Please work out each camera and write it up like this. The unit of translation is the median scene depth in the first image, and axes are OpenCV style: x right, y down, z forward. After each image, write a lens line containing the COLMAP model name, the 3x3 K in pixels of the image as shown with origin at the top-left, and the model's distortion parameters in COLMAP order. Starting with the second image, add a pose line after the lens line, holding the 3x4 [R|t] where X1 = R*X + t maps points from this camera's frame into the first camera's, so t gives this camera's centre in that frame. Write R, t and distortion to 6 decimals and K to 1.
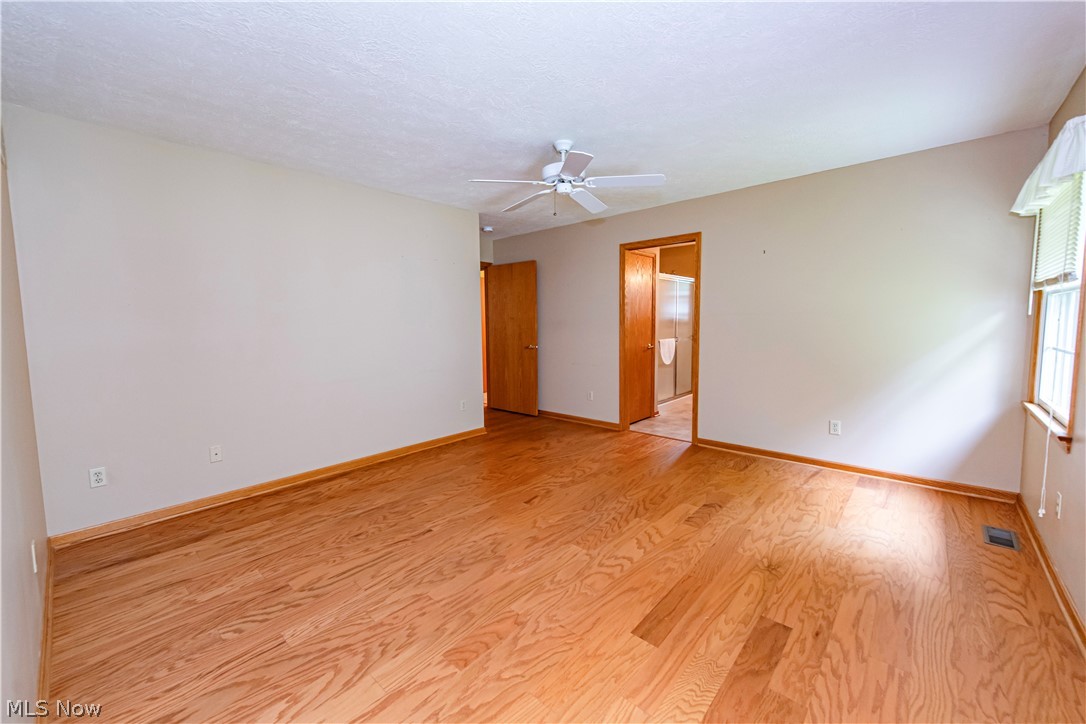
lens RADIAL K [[431.9, 0, 543.0], [0, 431.9, 362.0], [0, 0, 1]] dist [0.000617, 0.000056]
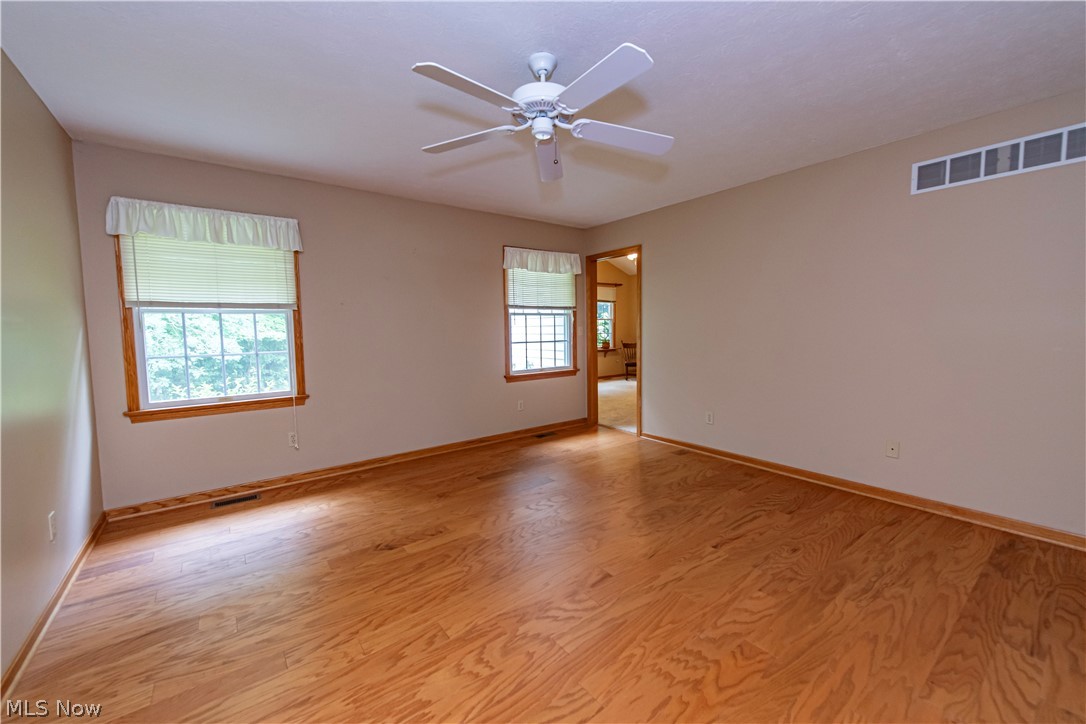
lens RADIAL K [[431.4, 0, 543.0], [0, 431.4, 362.0], [0, 0, 1]] dist [-0.000196, -0.000047]
pose [[-0.982365, 0.013560, 0.186478, -0.072684], [0.045988, 0.984251, 0.170692, -0.154024], [-0.181227, 0.176258, -0.967517, 1.710018]]
